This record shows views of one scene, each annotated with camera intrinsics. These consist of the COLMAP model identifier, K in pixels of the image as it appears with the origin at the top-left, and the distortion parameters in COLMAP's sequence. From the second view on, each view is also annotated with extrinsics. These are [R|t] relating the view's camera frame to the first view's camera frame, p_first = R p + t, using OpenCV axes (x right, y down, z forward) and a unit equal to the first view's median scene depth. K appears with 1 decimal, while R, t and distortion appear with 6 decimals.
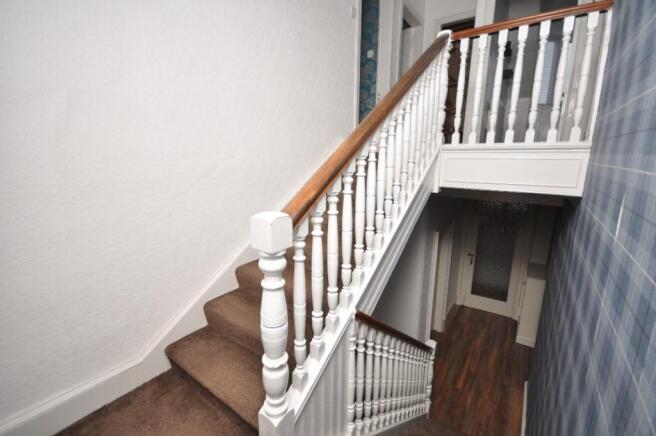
lens RADIAL K [[292.0, 0, 325.1], [0, 292.0, 217.0], [0, 0, 1]] dist [0.000968, 0.000124]
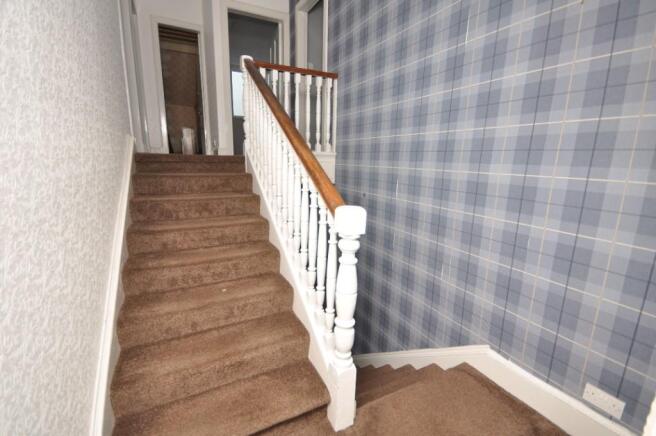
lens RADIAL K [[292.0, 0, 325.1], [0, 292.0, 217.0], [0, 0, 1]] dist [0.000968, 0.000124]
pose [[0.445924, -0.163177, 0.880071, -0.740778], [0.192781, 0.977675, 0.083594, -0.040263], [-0.874064, 0.132384, 0.467426, 0.310047]]
